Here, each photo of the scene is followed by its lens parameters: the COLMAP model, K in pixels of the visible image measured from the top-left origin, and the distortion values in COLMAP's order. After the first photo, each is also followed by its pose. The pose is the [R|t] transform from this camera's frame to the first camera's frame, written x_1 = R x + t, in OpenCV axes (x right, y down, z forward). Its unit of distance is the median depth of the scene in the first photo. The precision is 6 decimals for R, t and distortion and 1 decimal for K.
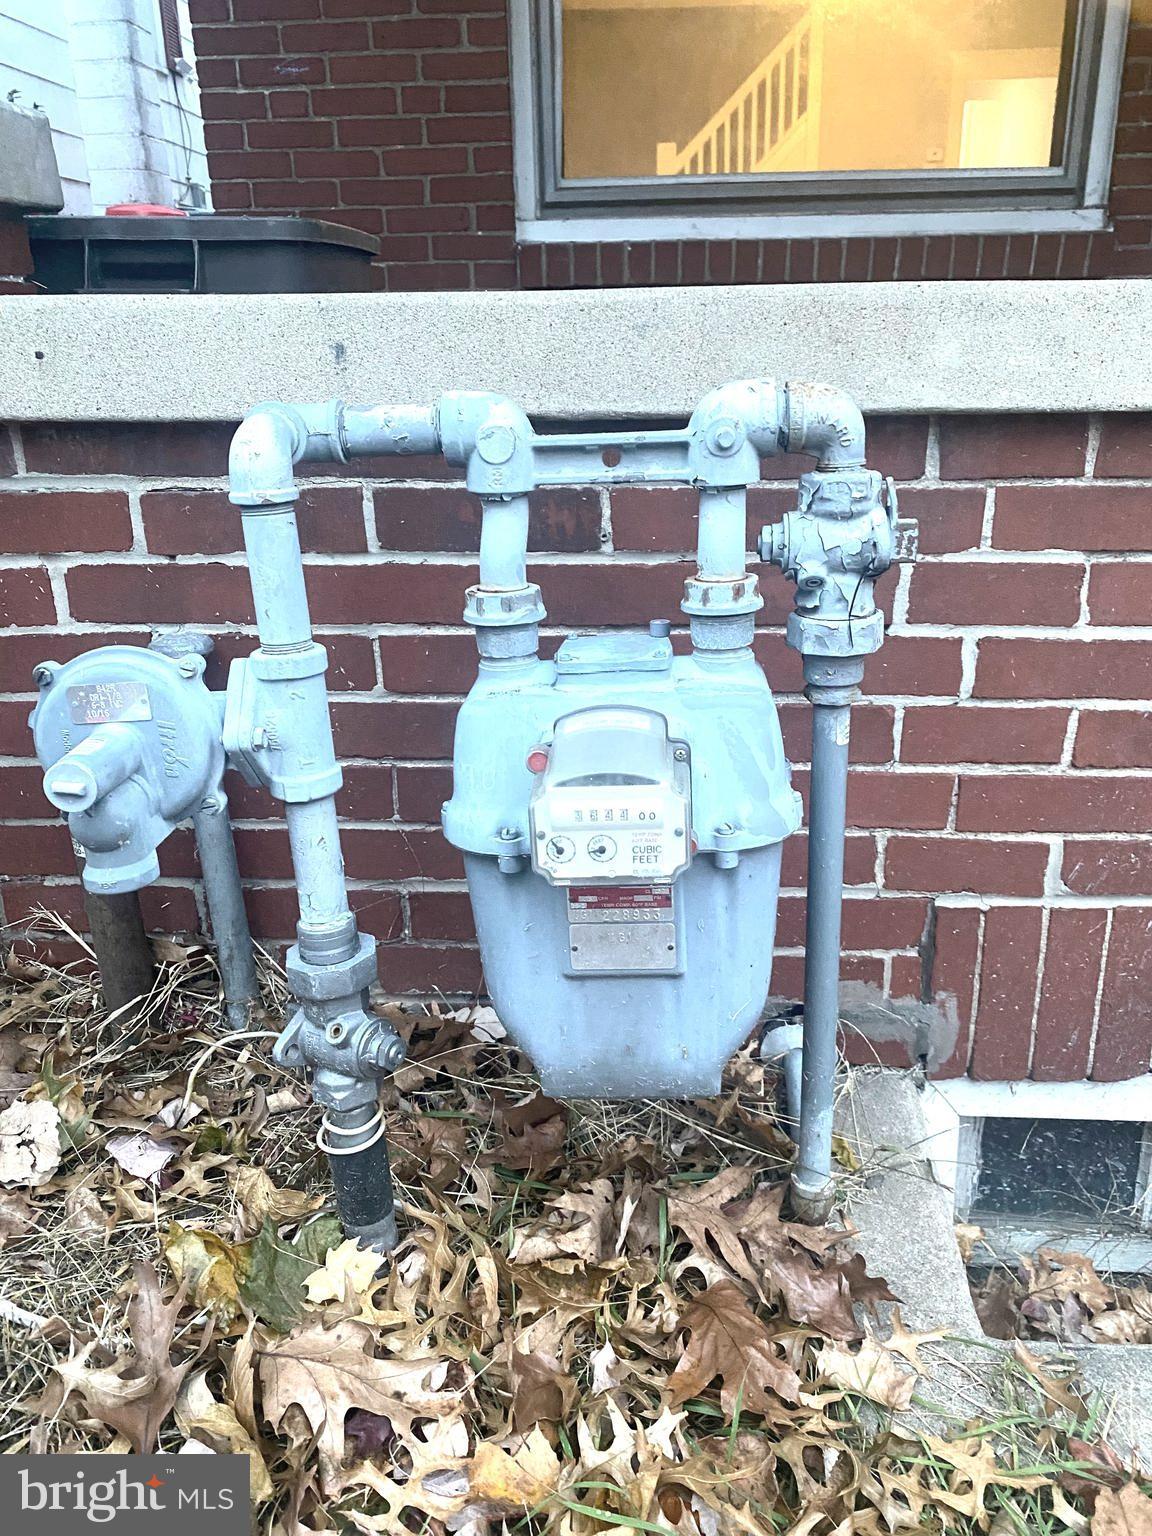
lens RADIAL K [[1143.2, 0, 607.0], [0, 1143.2, 724.6], [0, 0, 1]] dist [0.022942, -0.000756]
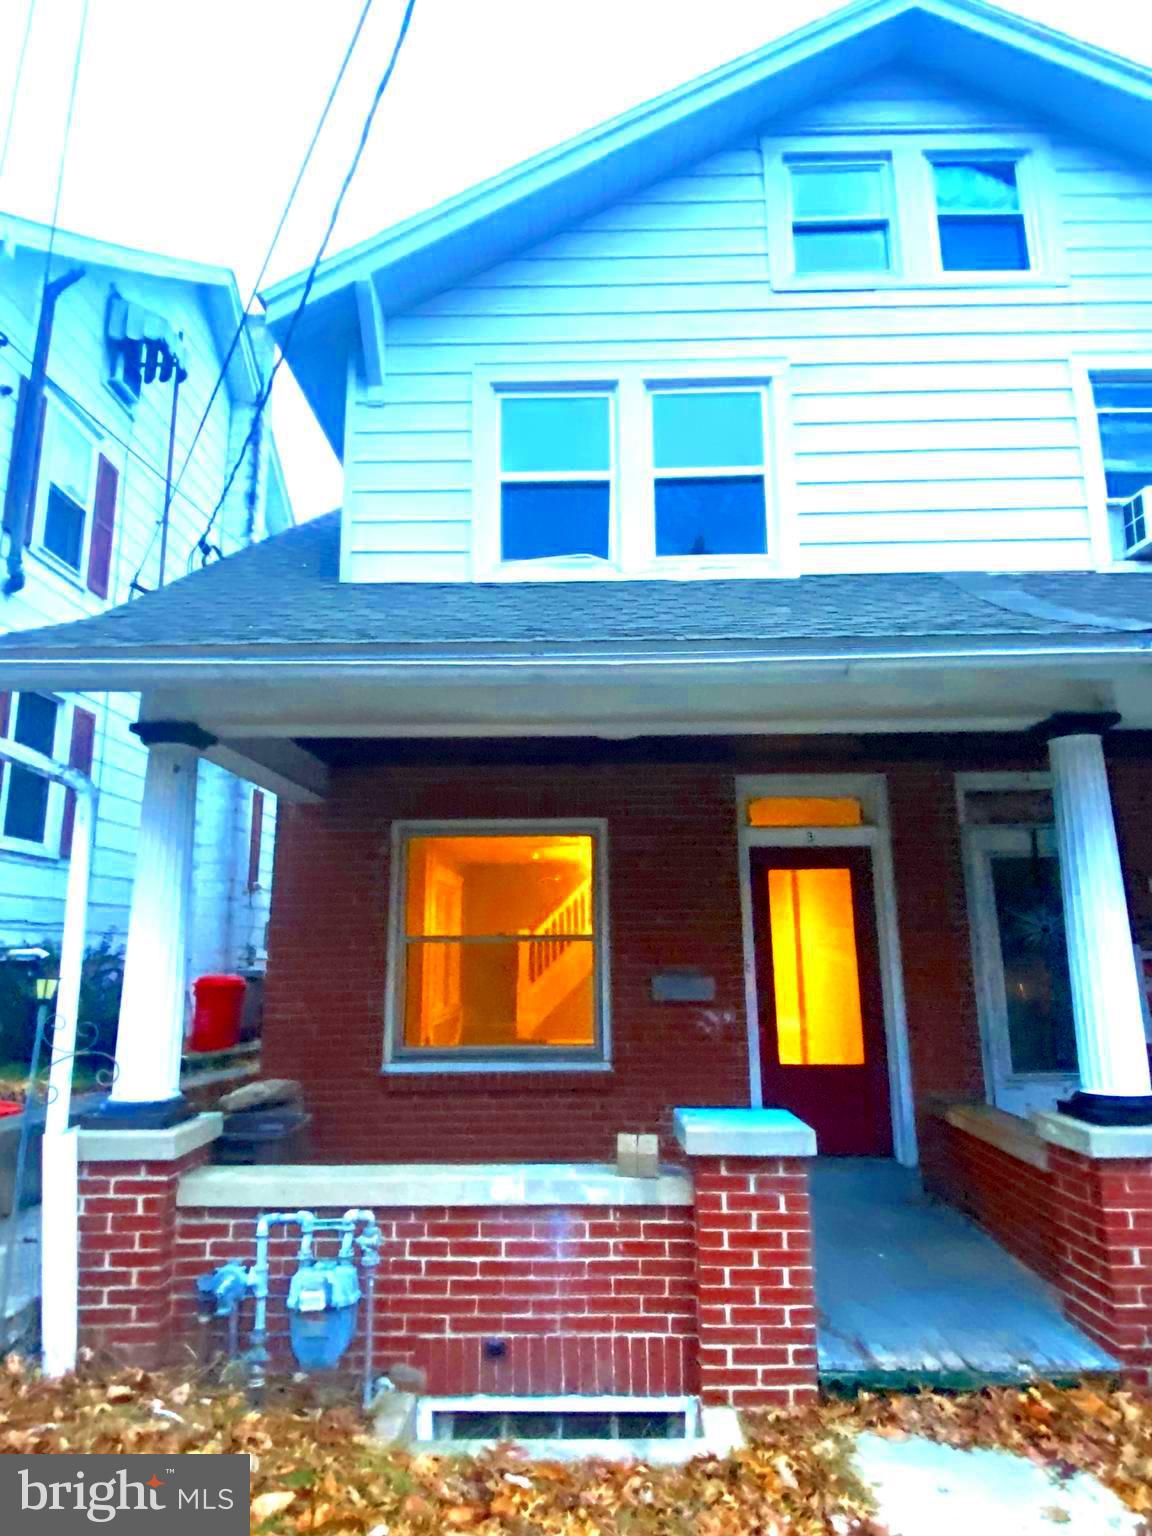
lens RADIAL K [[922.7, 0, 586.0], [0, 922.7, 771.2], [0, 0, 1]] dist [0.005662, -0.012832]
pose [[0.999118, 0.014641, 0.039350, 0.893224], [0.007680, 0.857677, -0.514132, 0.159478], [-0.041277, 0.513981, 0.856808, -3.416564]]
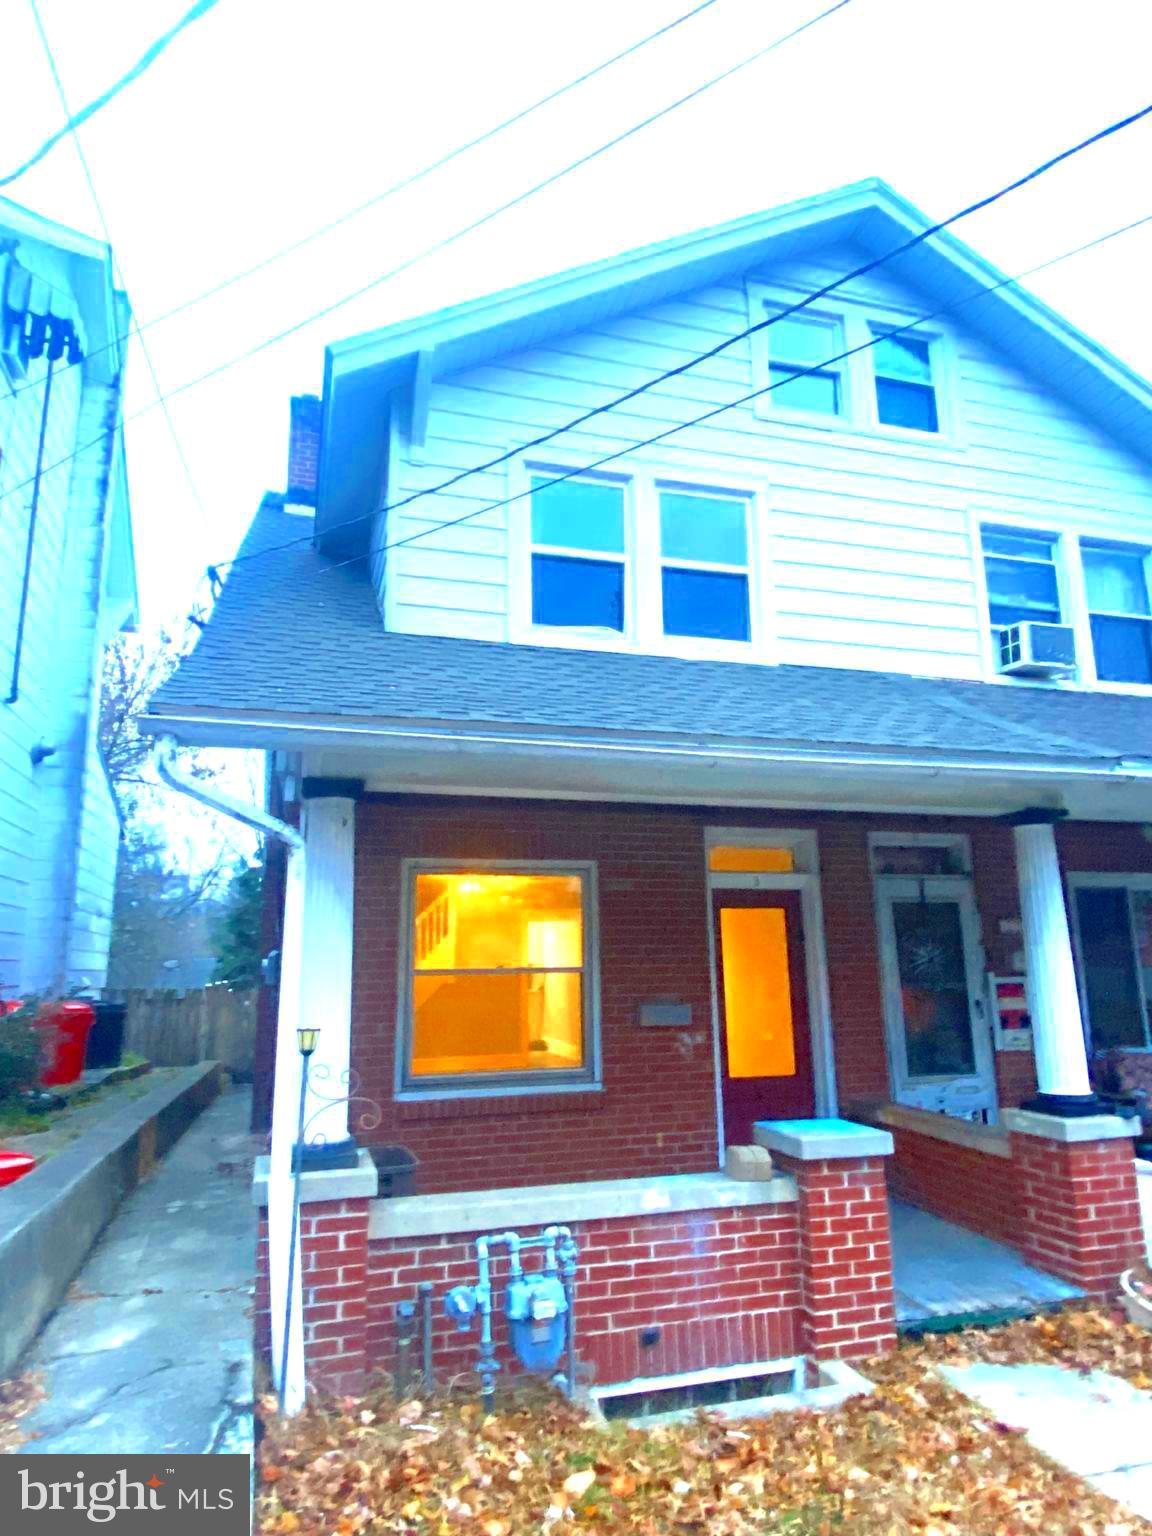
lens RADIAL K [[922.7, 0, 570.0], [0, 922.7, 765.4], [0, 0, 1]] dist [0.005662, -0.012832]
pose [[0.942735, 0.072019, 0.325676, -1.399975], [0.110028, 0.854607, -0.507485, 0.100214], [-0.314873, 0.514257, 0.797744, -3.781080]]
